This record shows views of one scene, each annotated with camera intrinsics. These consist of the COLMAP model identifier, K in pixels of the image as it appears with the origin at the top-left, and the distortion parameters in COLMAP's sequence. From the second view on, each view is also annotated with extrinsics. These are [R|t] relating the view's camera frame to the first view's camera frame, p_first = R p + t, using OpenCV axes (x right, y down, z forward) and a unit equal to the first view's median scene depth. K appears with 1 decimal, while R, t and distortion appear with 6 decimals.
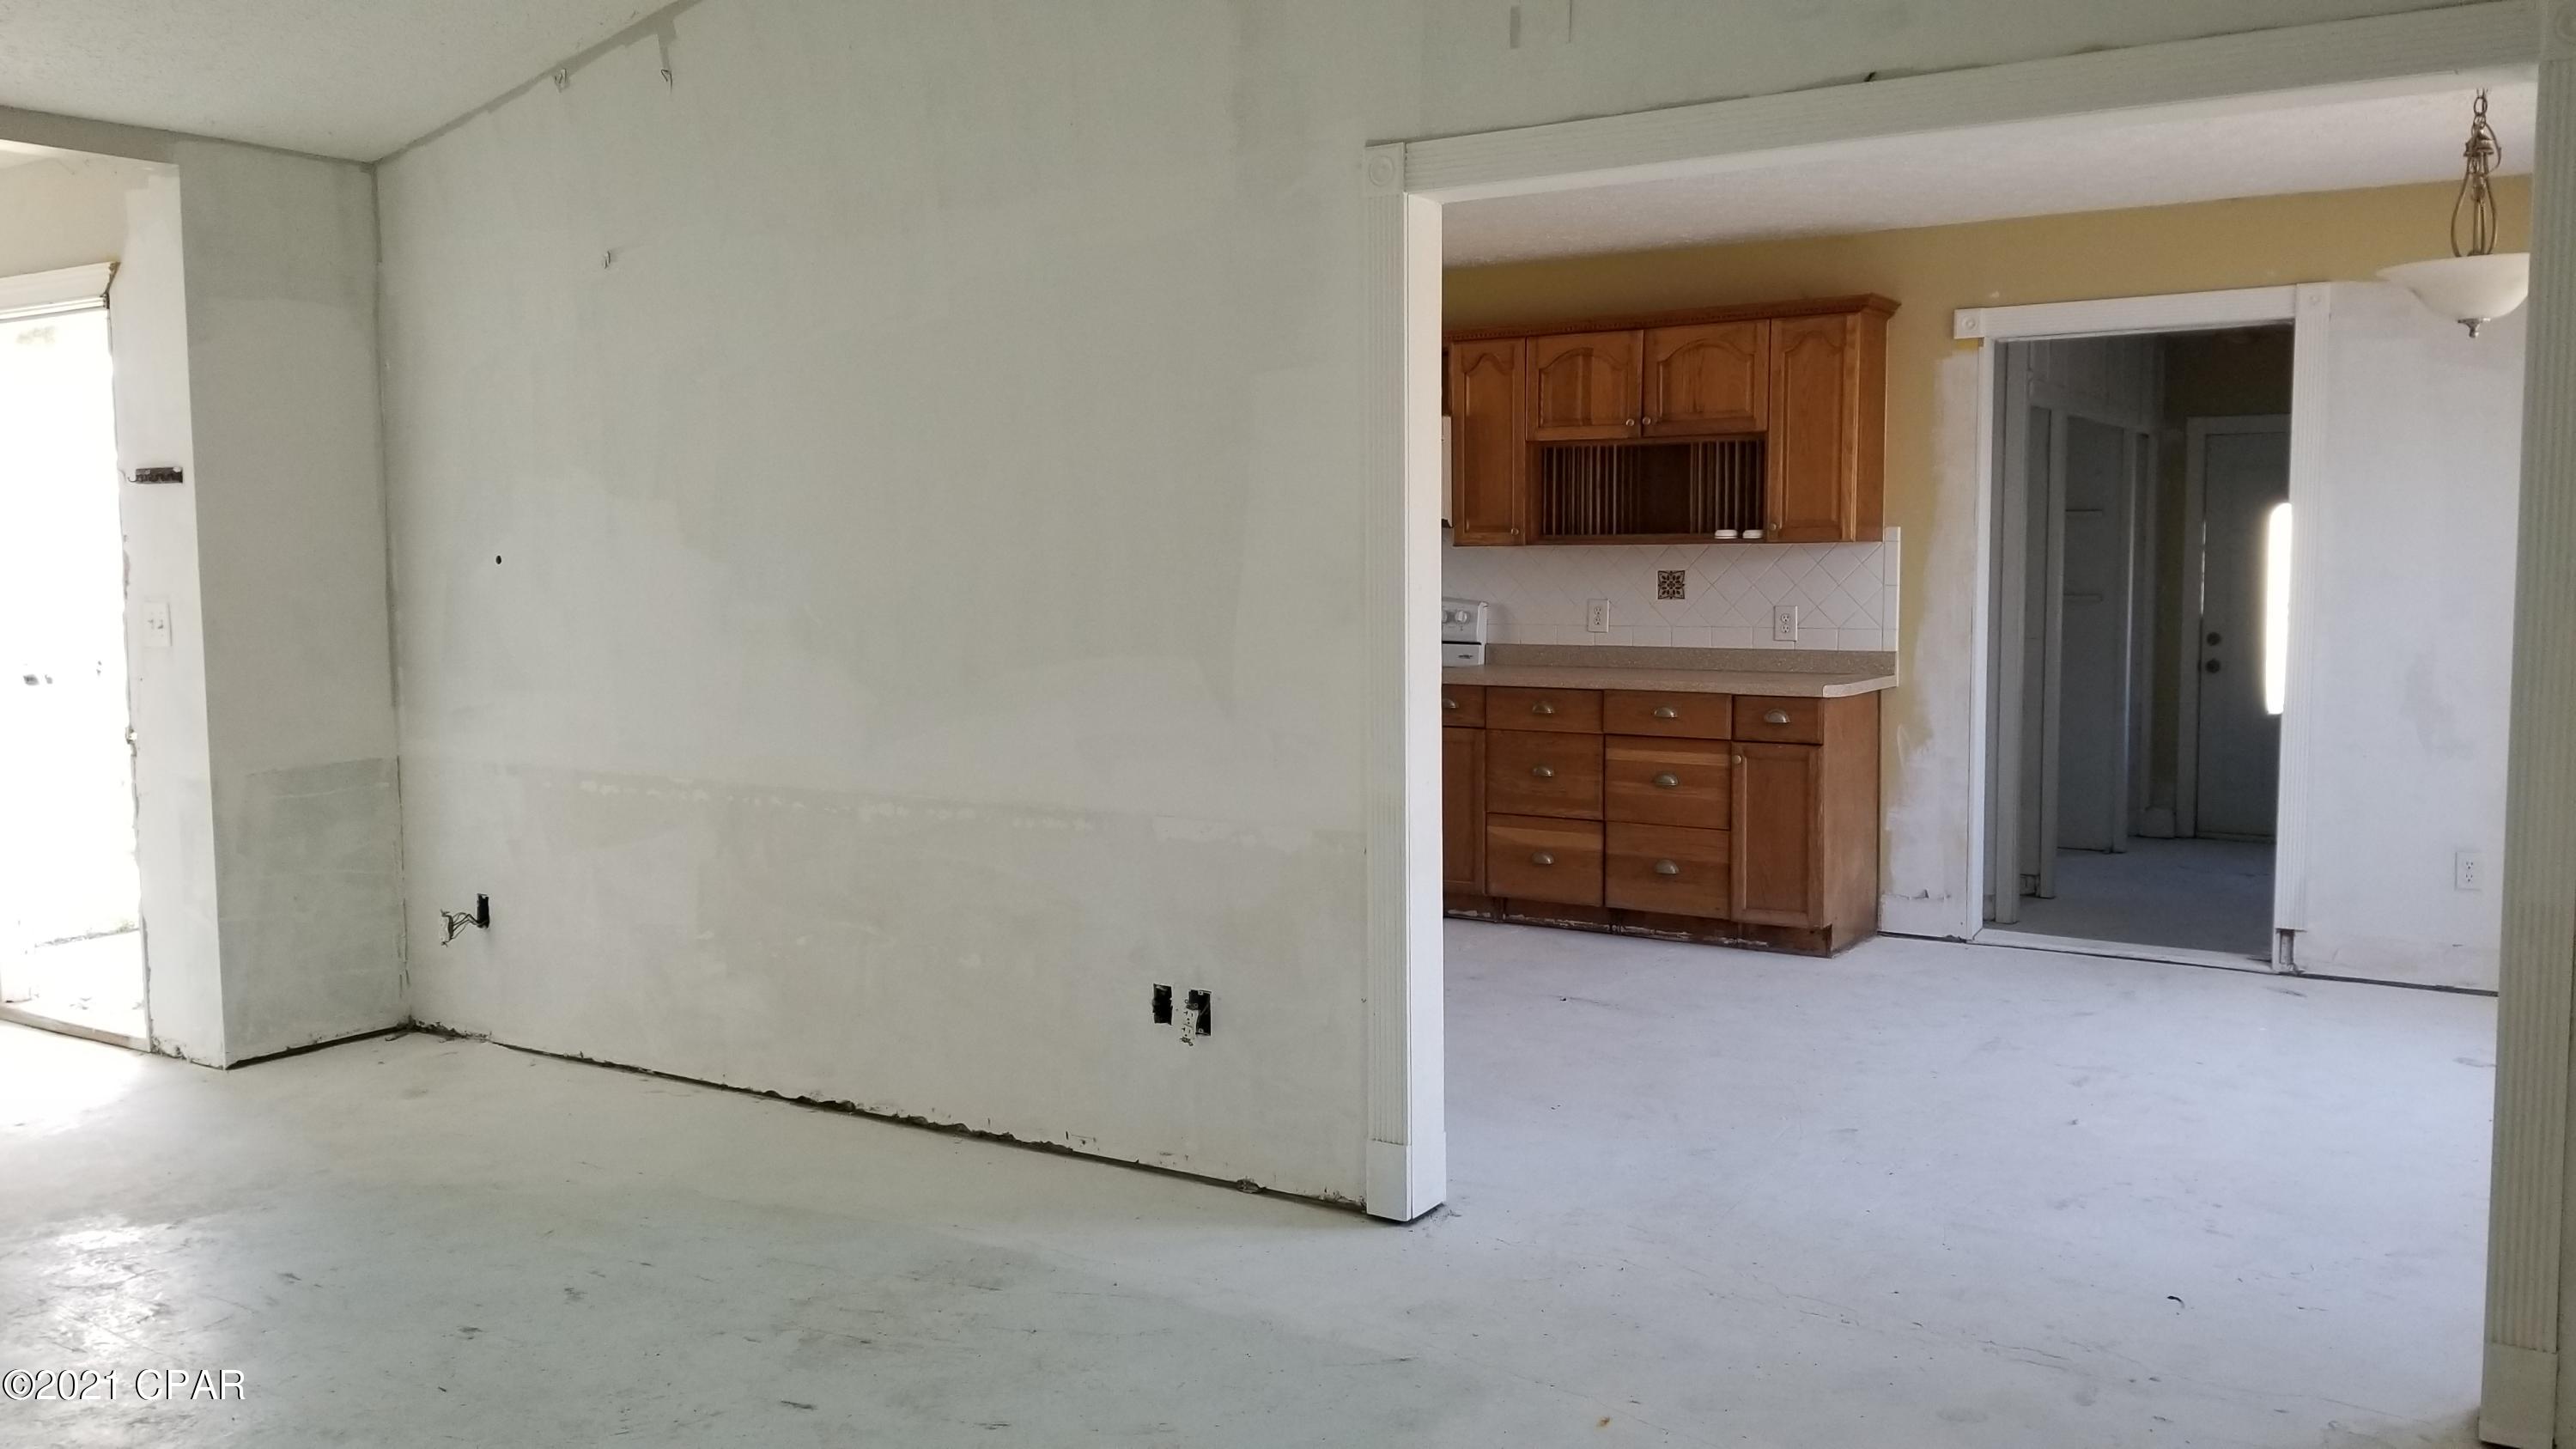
lens RADIAL K [[1988.3, 0, 1305.7], [0, 1988.3, 714.8], [0, 0, 1]] dist [0.095724, -0.152910]
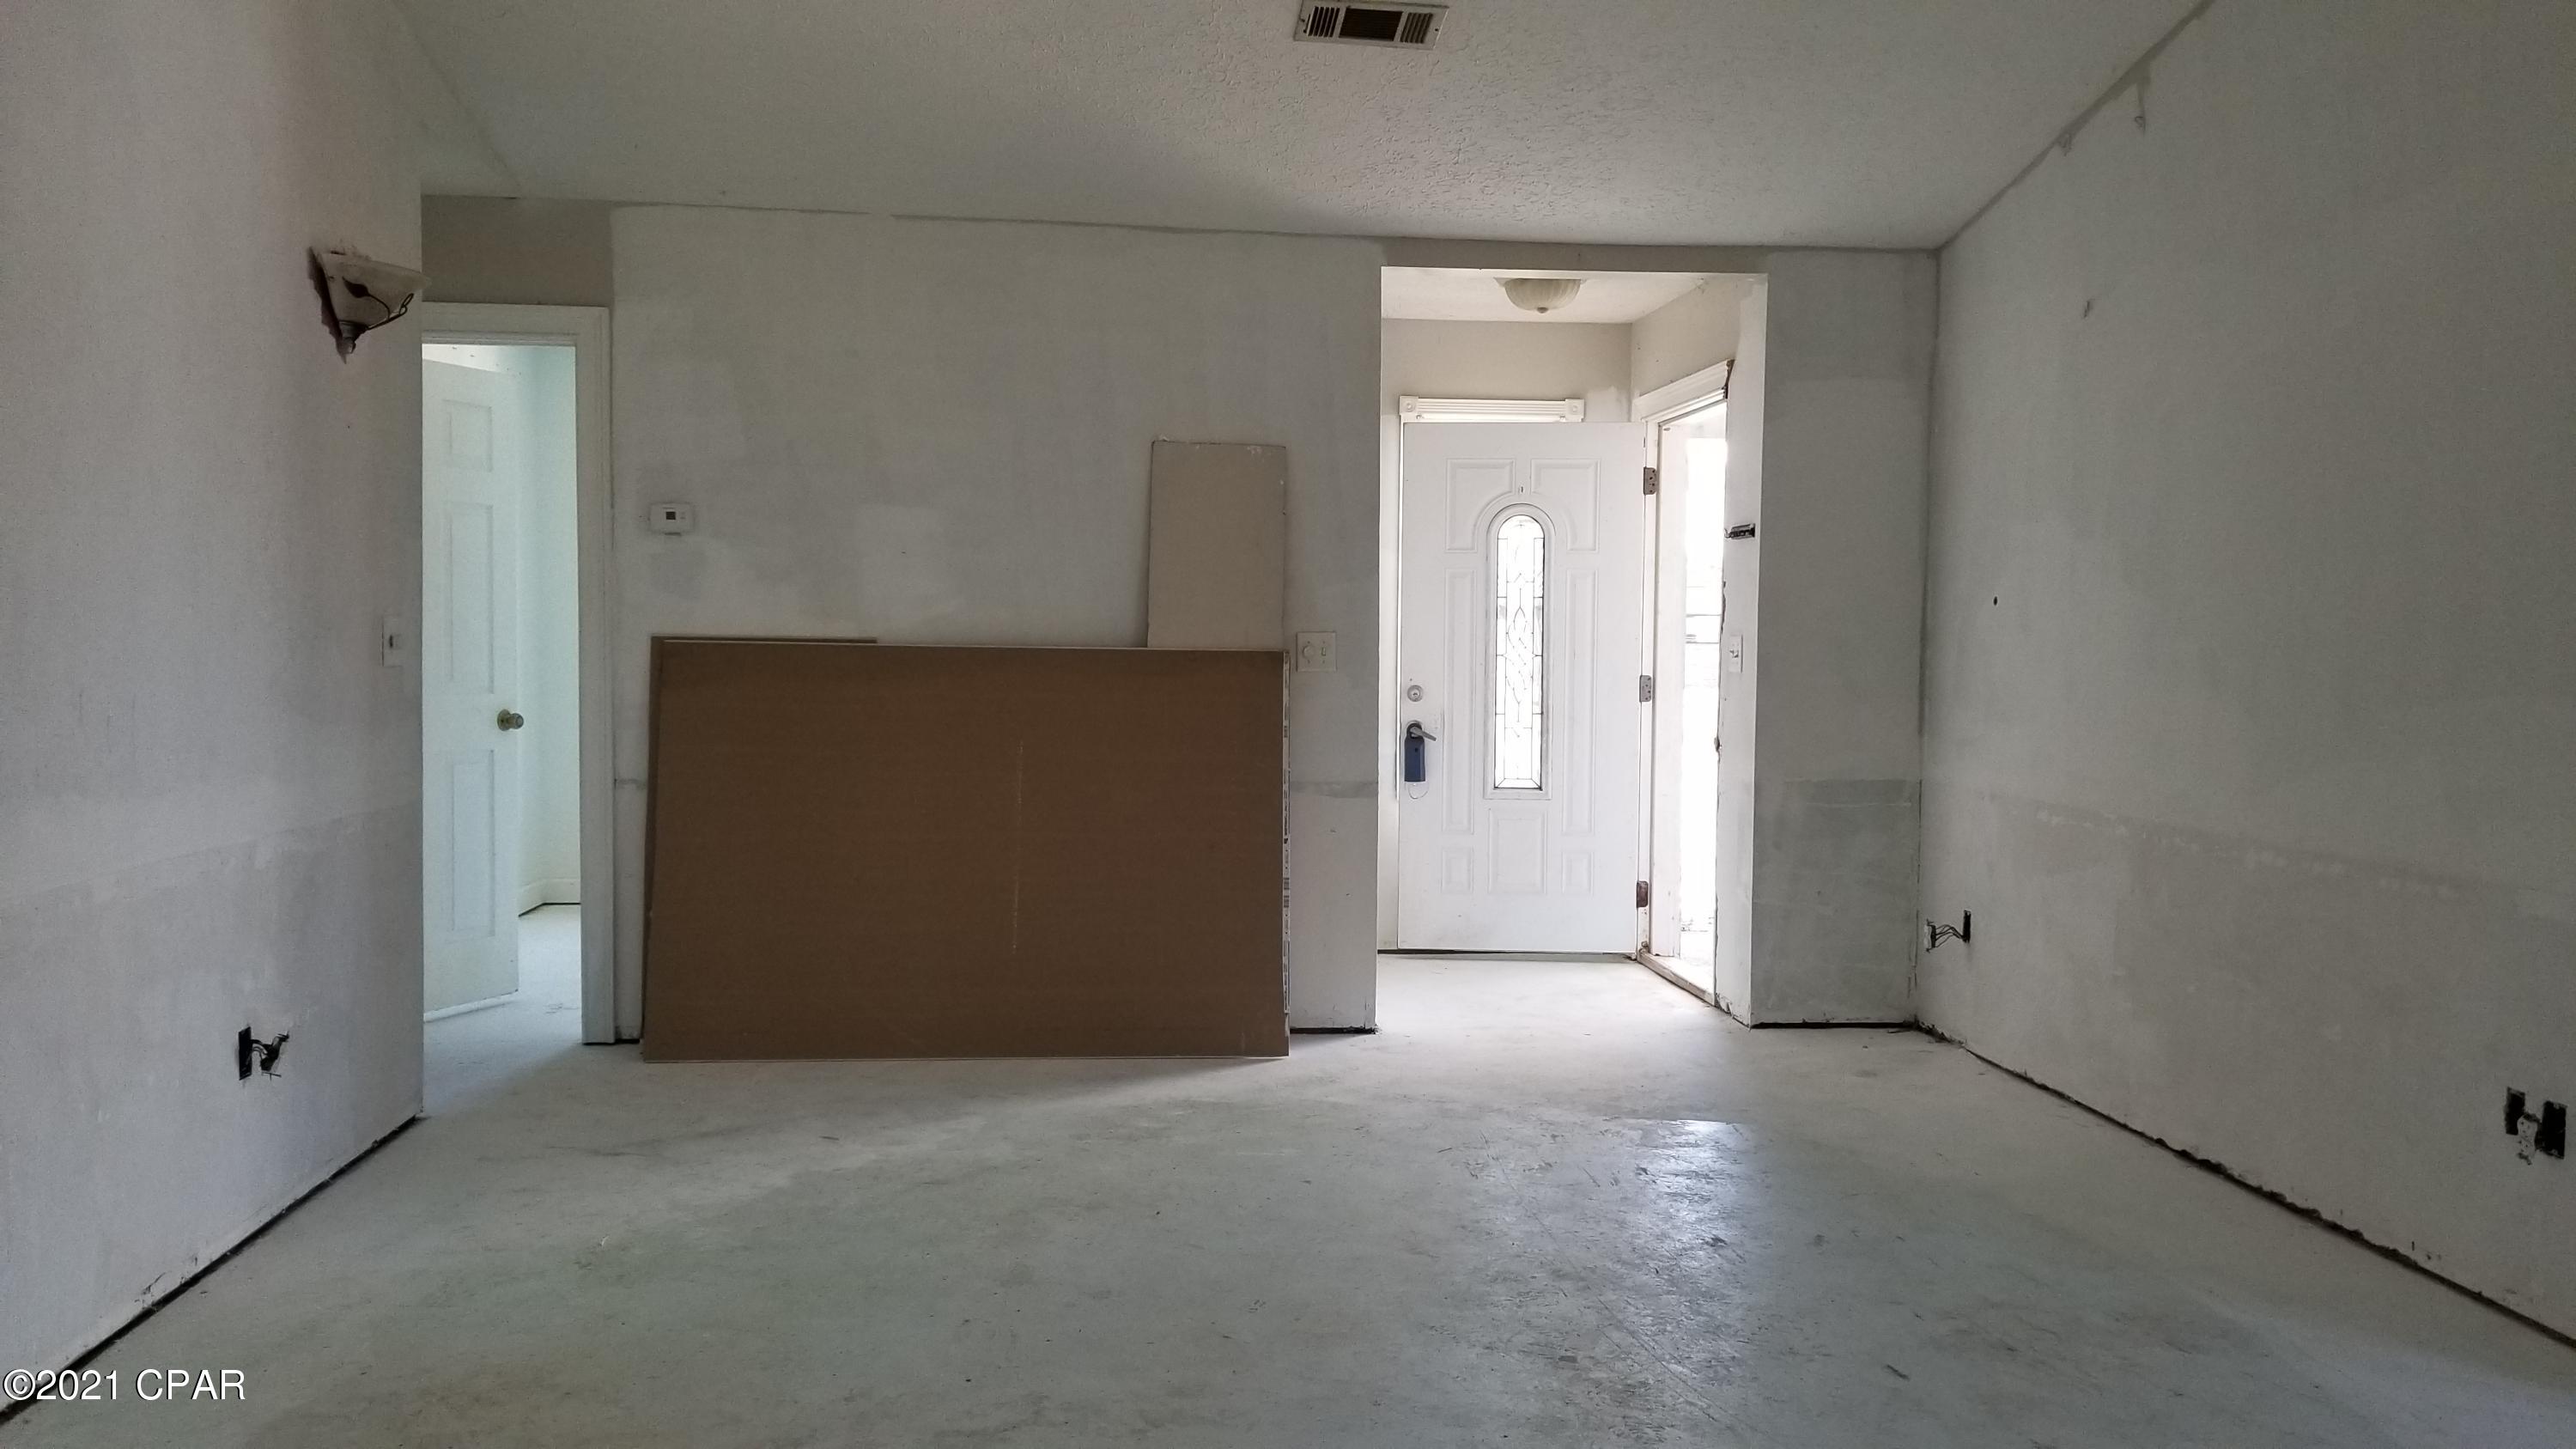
lens RADIAL K [[1988.3, 0, 1311.0], [0, 1988.3, 730.8], [0, 0, 1]] dist [0.095724, -0.152910]
pose [[0.621144, 0.051879, -0.781978, 0.228017], [-0.079486, 0.996831, 0.002996, 0.019134], [0.779655, 0.060295, 0.623299, 0.054047]]
